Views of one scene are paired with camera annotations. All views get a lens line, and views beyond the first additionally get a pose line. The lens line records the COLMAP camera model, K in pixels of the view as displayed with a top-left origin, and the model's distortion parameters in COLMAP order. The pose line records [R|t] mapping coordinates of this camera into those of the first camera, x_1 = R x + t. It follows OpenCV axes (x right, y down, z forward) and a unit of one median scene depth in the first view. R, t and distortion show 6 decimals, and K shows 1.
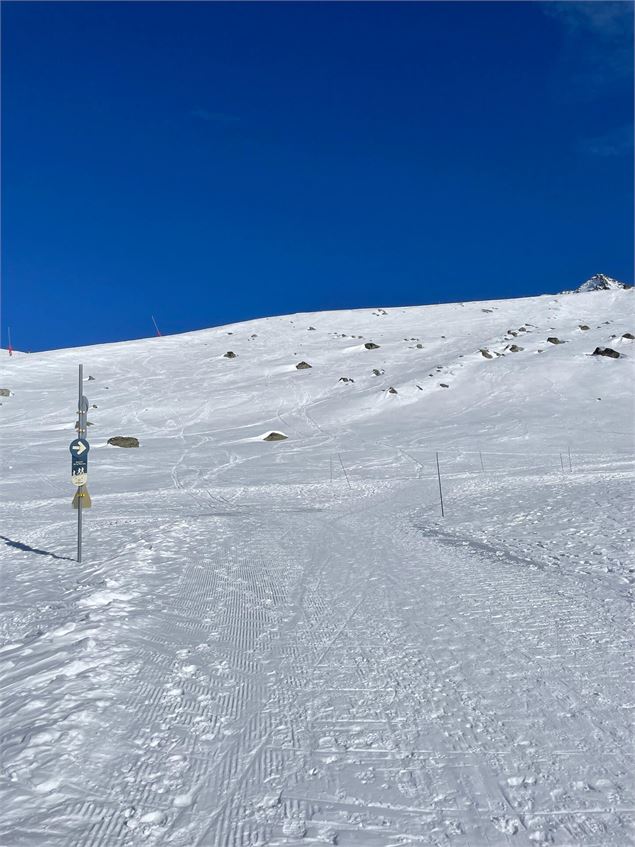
lens RADIAL K [[622.6, 0, 321.2], [0, 622.6, 424.7], [0, 0, 1]] dist [0.097812, -0.151234]
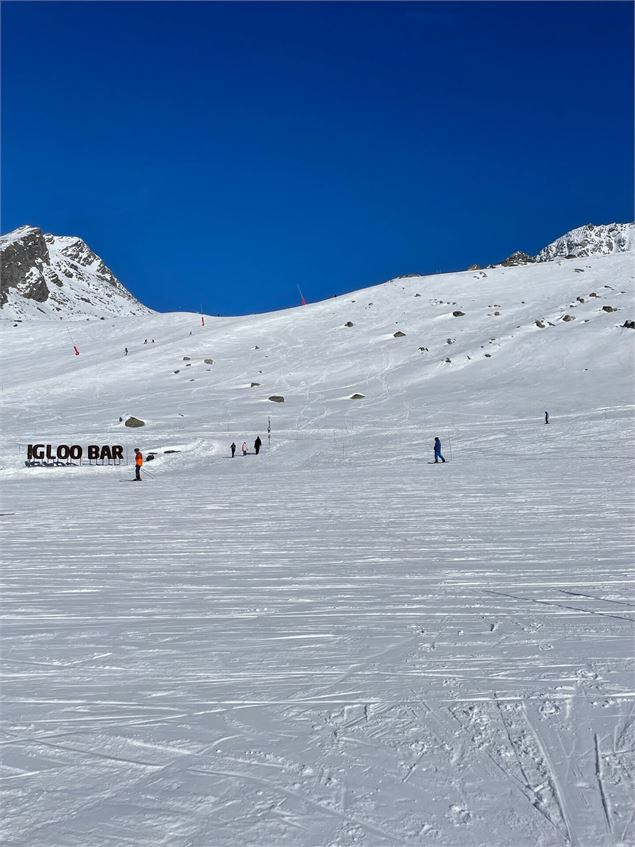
lens RADIAL K [[622.6, 0, 321.2], [0, 622.6, 424.7], [0, 0, 1]] dist [0.097812, -0.151234]
pose [[0.972315, 0.033325, -0.231284, 0.139860], [-0.004939, 0.992488, 0.122241, -0.068237], [0.233620, -0.117714, 0.965176, -0.436967]]
